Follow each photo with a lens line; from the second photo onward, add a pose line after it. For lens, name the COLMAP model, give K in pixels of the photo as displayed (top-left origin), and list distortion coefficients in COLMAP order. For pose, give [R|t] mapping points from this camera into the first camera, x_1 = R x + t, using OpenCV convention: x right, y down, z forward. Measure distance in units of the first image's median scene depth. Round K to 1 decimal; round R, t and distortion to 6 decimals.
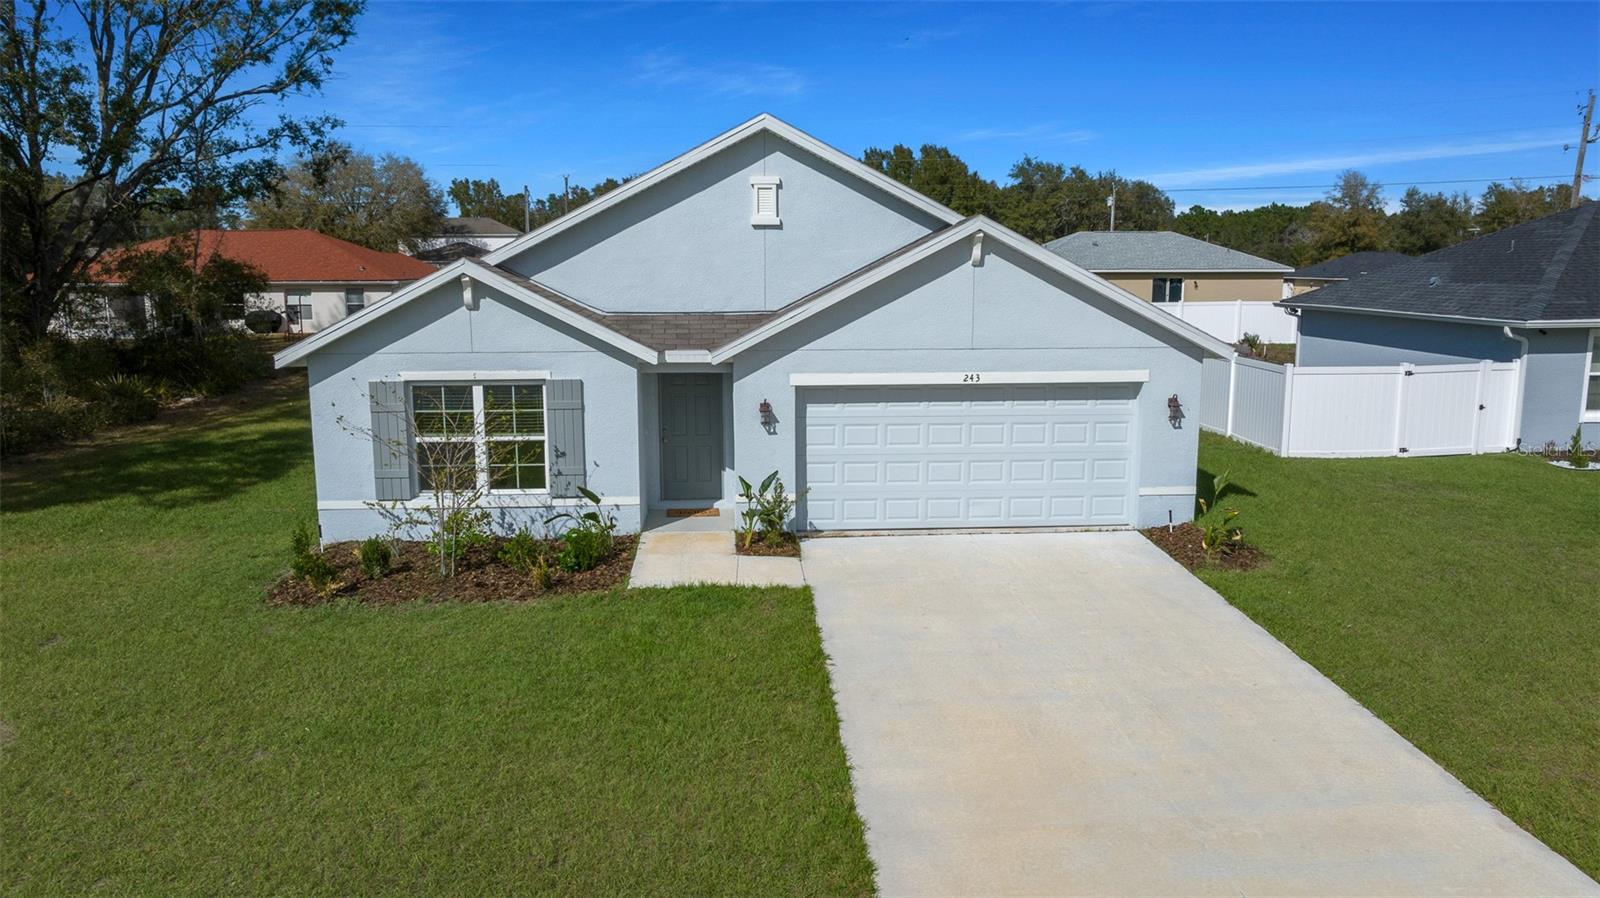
lens RADIAL K [[1129.9, 0, 801.5], [0, 1129.9, 445.8], [0, 0, 1]] dist [-0.026699, 0.031404]
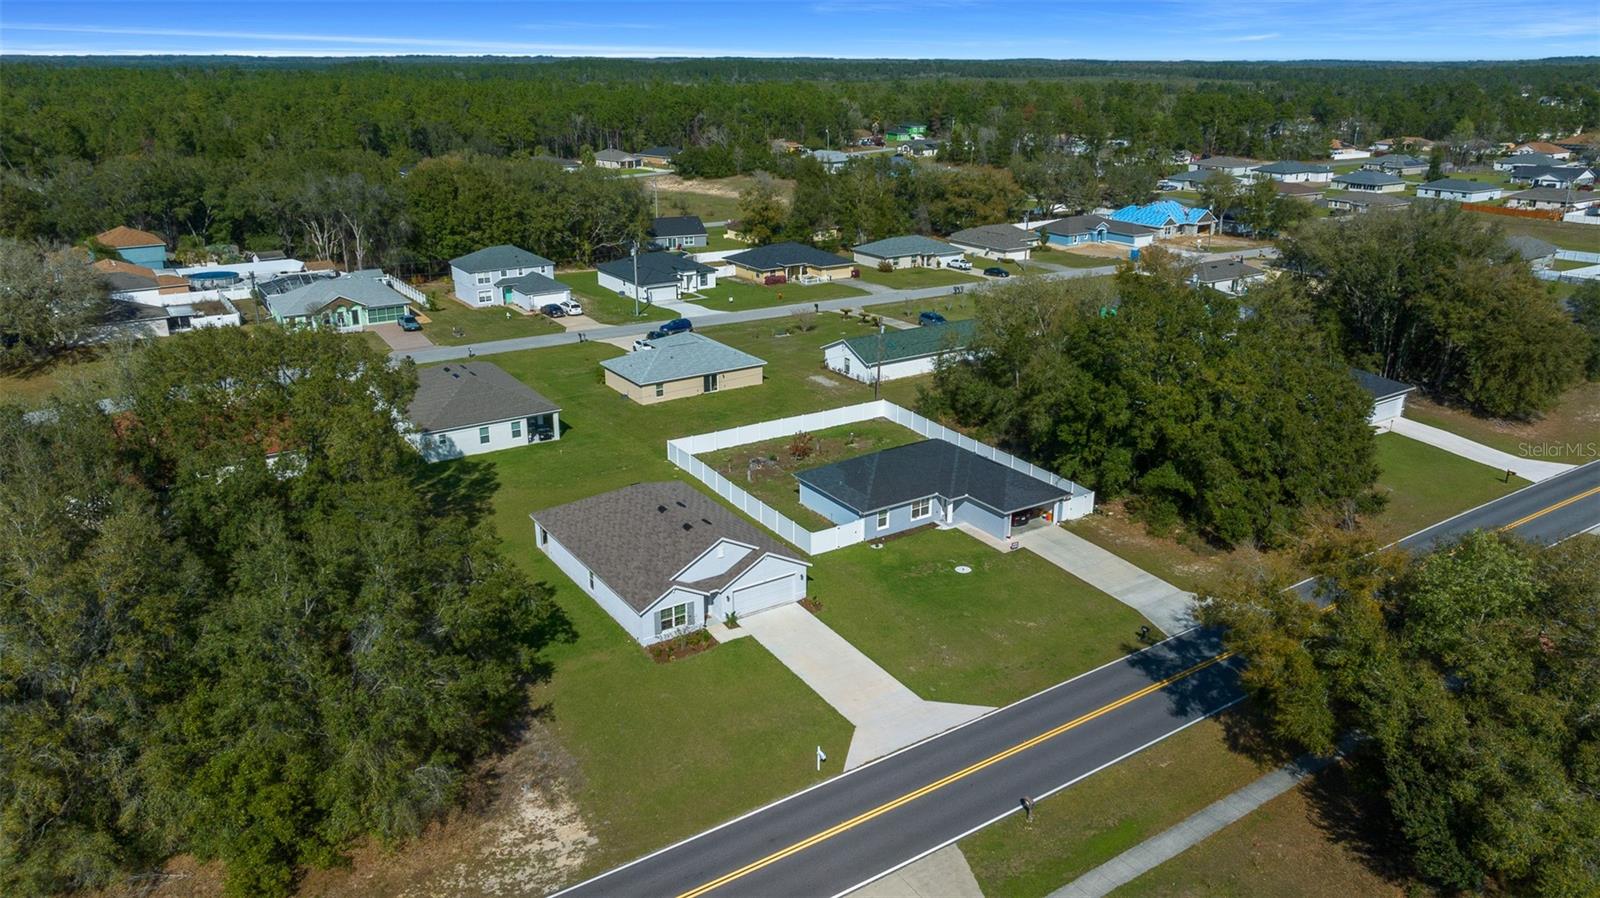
lens RADIAL K [[1129.9, 0, 804.8], [0, 1129.9, 449.3], [0, 0, 1]] dist [-0.026699, 0.031404]
pose [[0.873507, -0.157914, 0.460488, -1.780542], [0.076075, 0.978584, 0.191275, -1.479656], [-0.480831, -0.132049, 0.866813, -3.094151]]
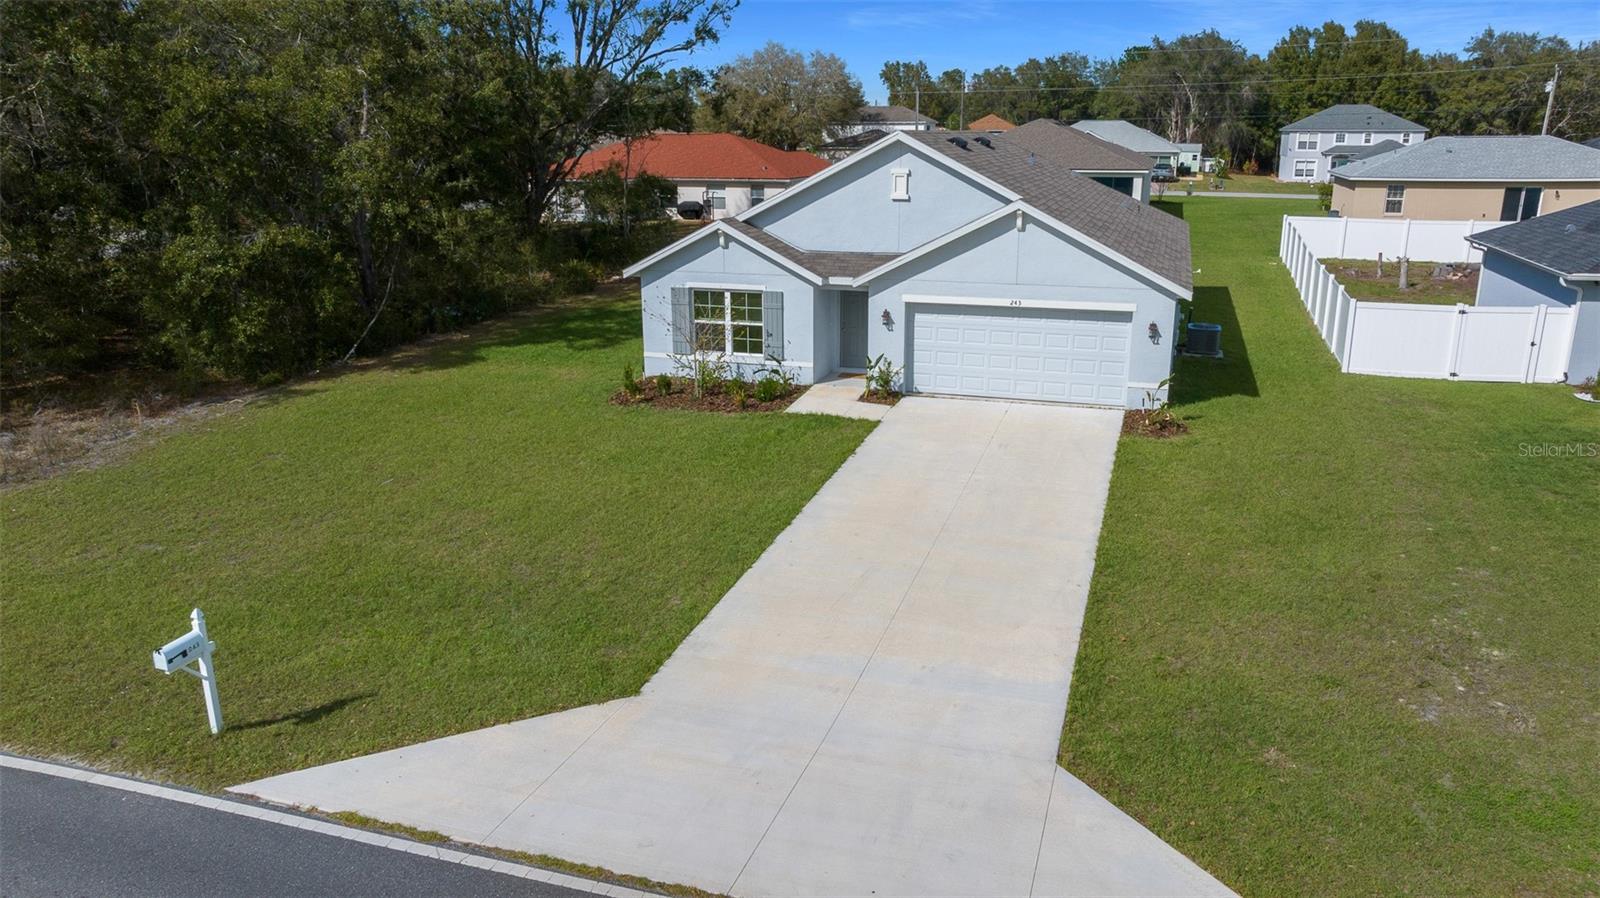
lens RADIAL K [[1129.9, 0, 802.8], [0, 1129.9, 456.4], [0, 0, 1]] dist [-0.026699, 0.031404]
pose [[0.926881, 0.104477, -0.360523, 0.453120], [-0.060035, 0.989381, 0.132370, -0.037984], [0.370524, -0.101047, 0.923310, -0.563267]]
